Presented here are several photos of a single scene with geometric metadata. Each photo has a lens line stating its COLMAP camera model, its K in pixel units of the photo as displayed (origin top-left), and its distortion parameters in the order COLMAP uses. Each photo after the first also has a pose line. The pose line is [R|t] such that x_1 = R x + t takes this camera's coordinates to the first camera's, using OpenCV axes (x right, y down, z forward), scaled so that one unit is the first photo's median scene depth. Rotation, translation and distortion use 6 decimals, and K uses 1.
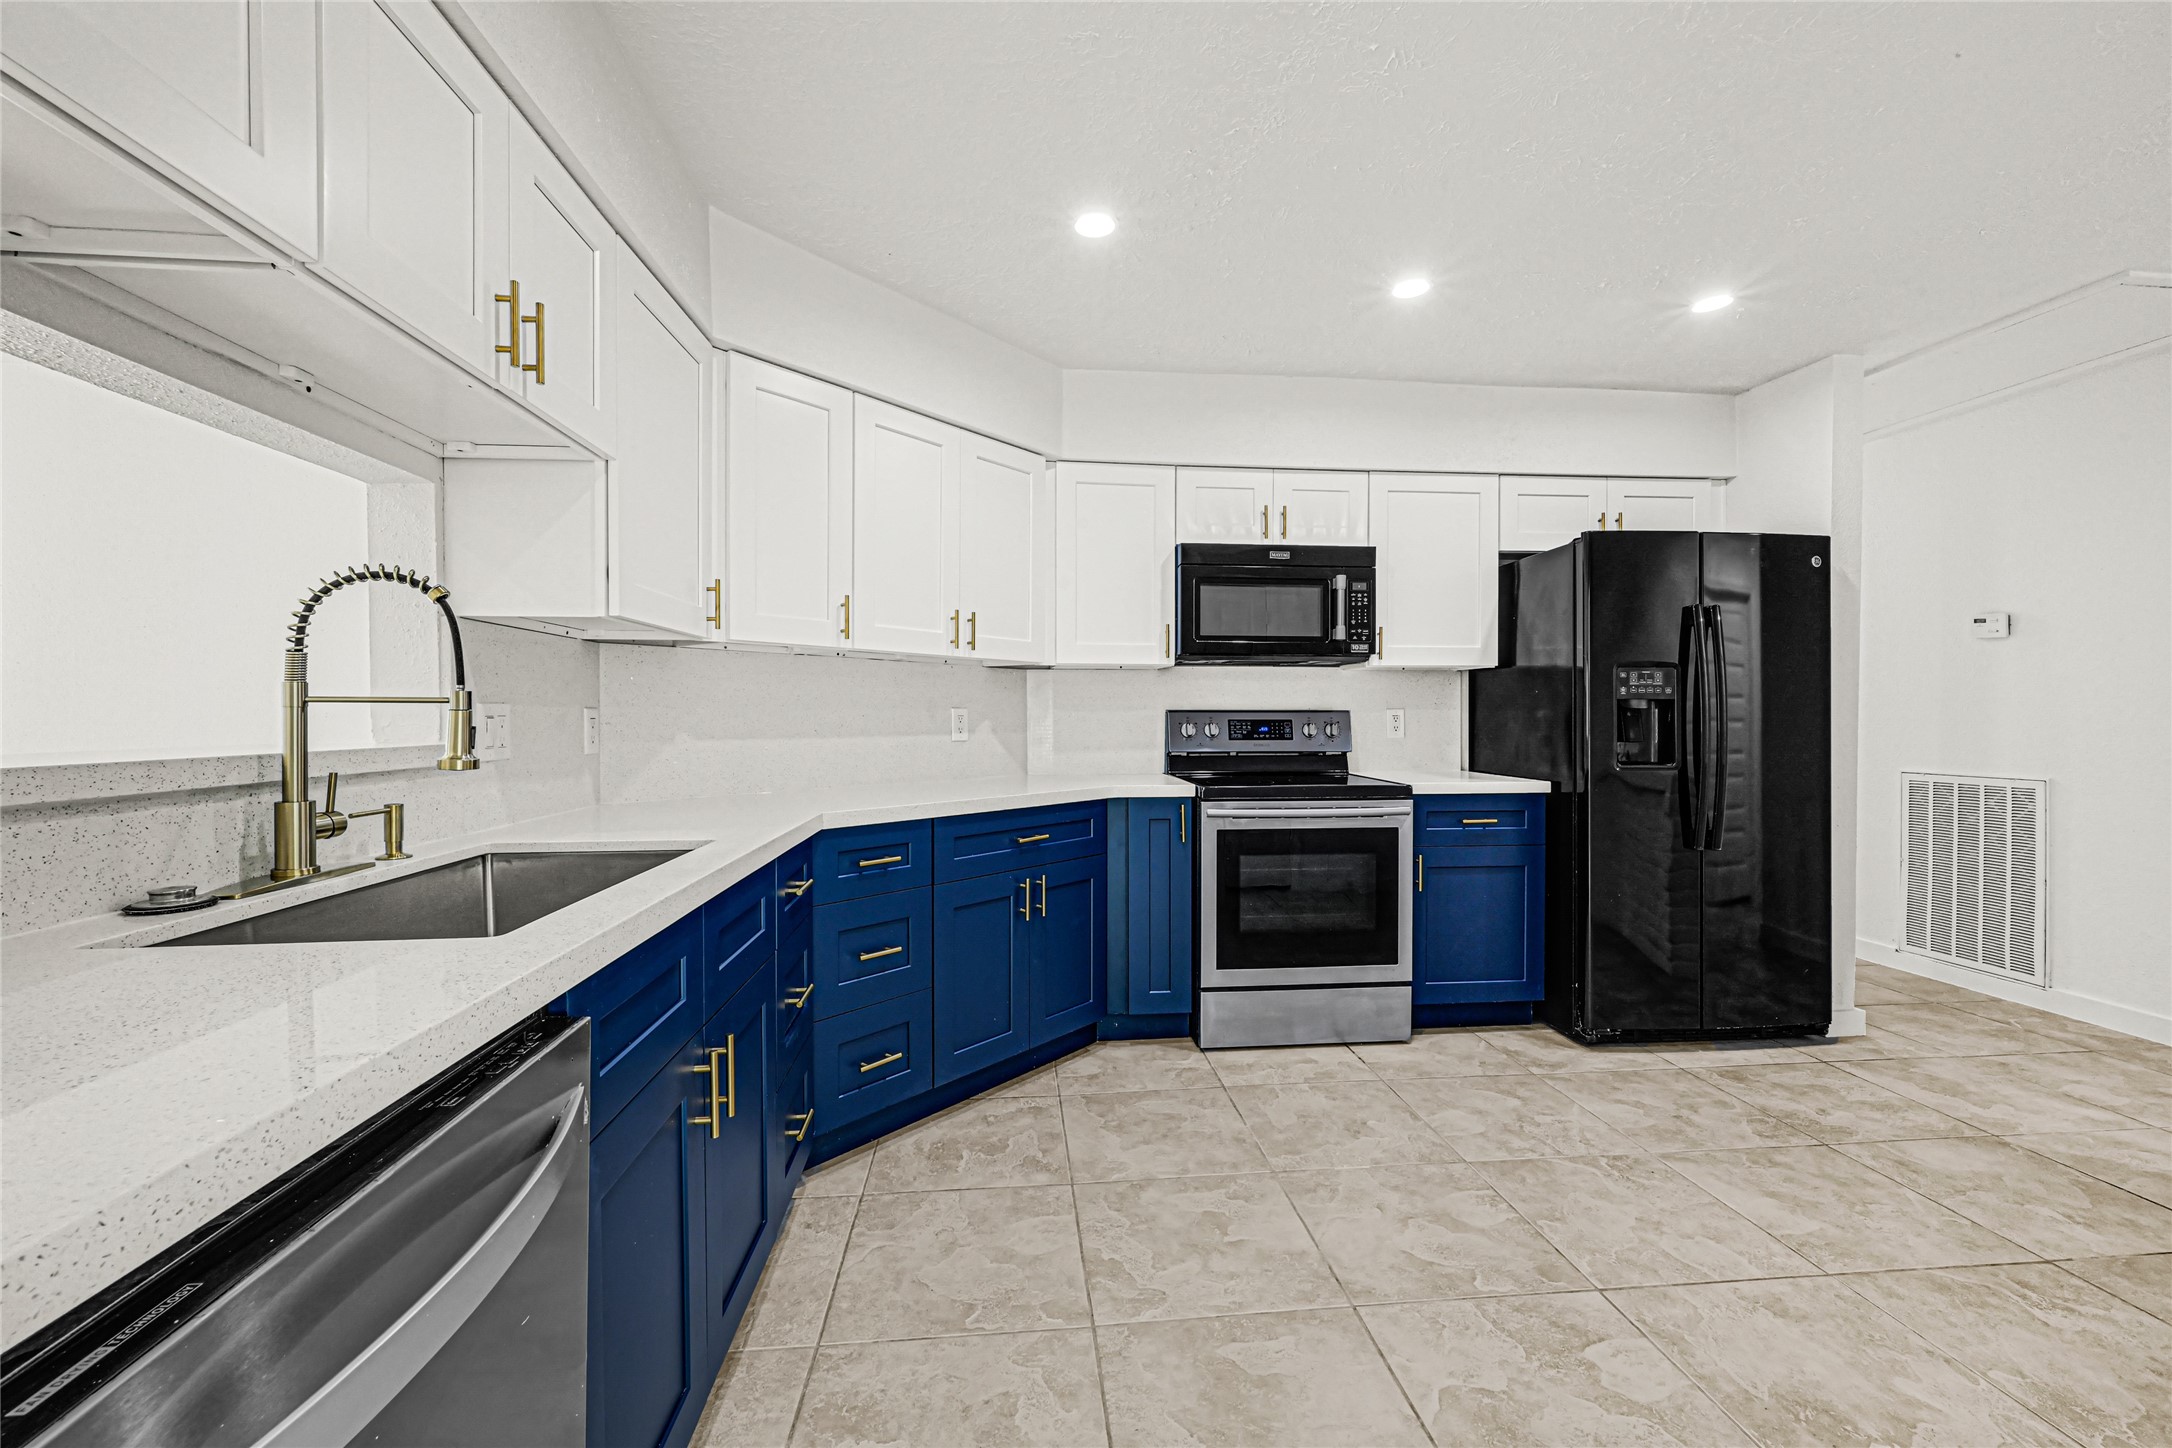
lens RADIAL K [[886.2, 0, 1089.3], [0, 886.2, 726.2], [0, 0, 1]] dist [0.002961, -0.000321]
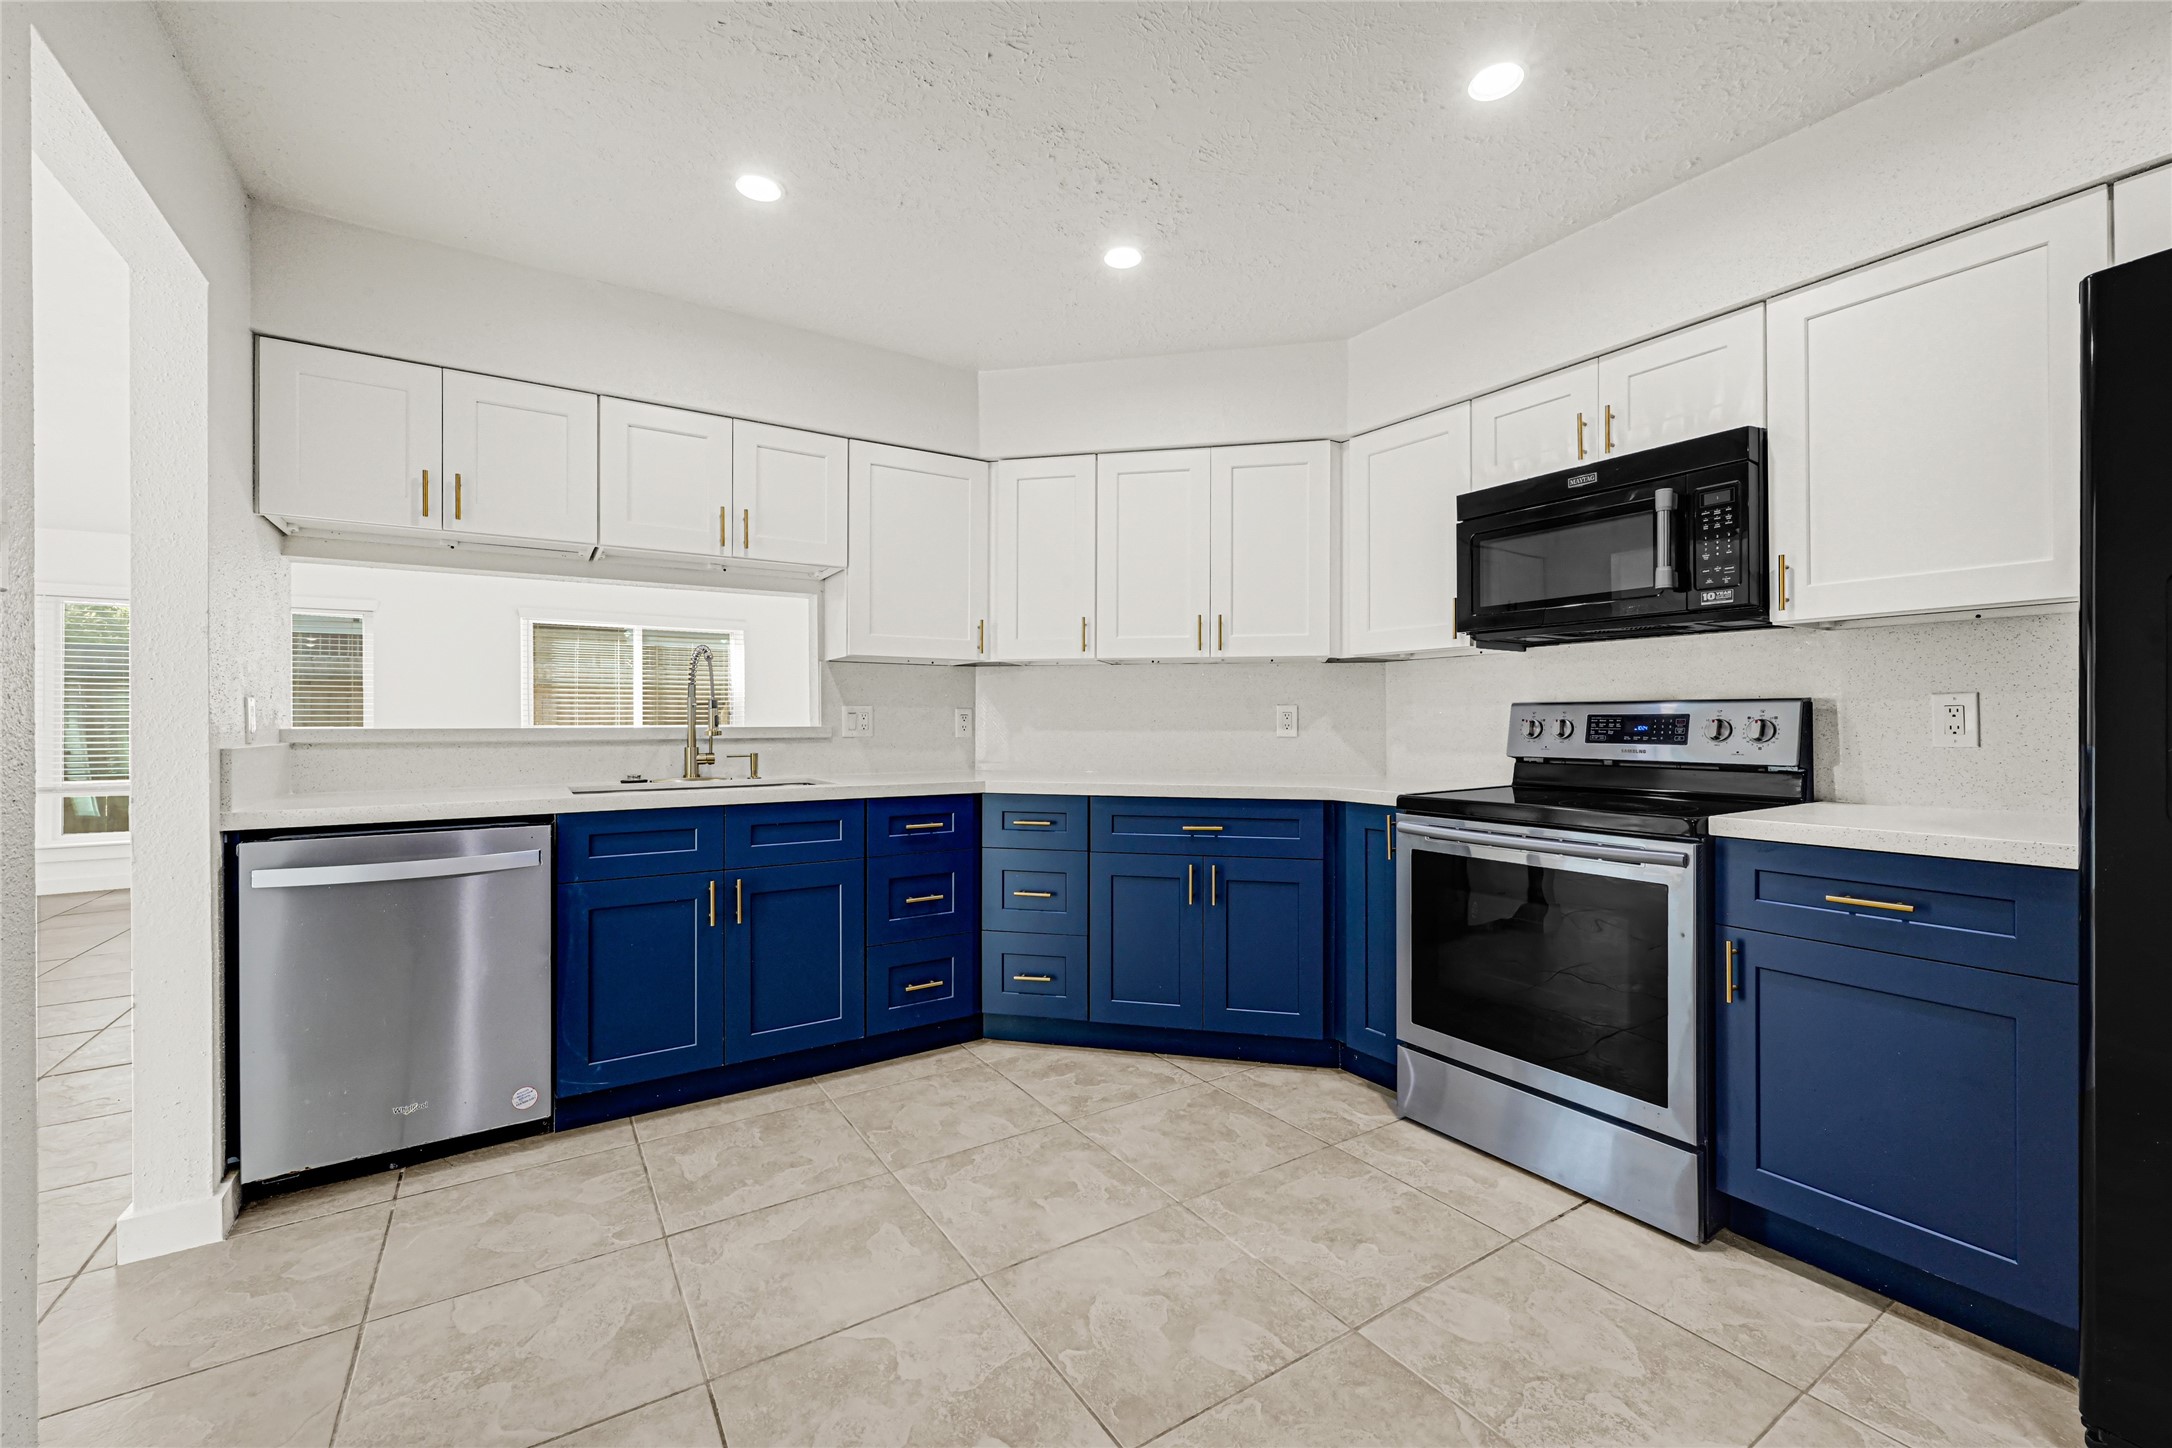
lens RADIAL K [[886.2, 0, 1086.1], [0, 886.2, 719.1], [0, 0, 1]] dist [0.002961, -0.000321]
pose [[0.454303, -0.002961, -0.890842, 0.750421], [-0.009967, 0.999915, -0.008406, 0.007631], [0.890791, 0.012697, 0.454235, 0.373691]]
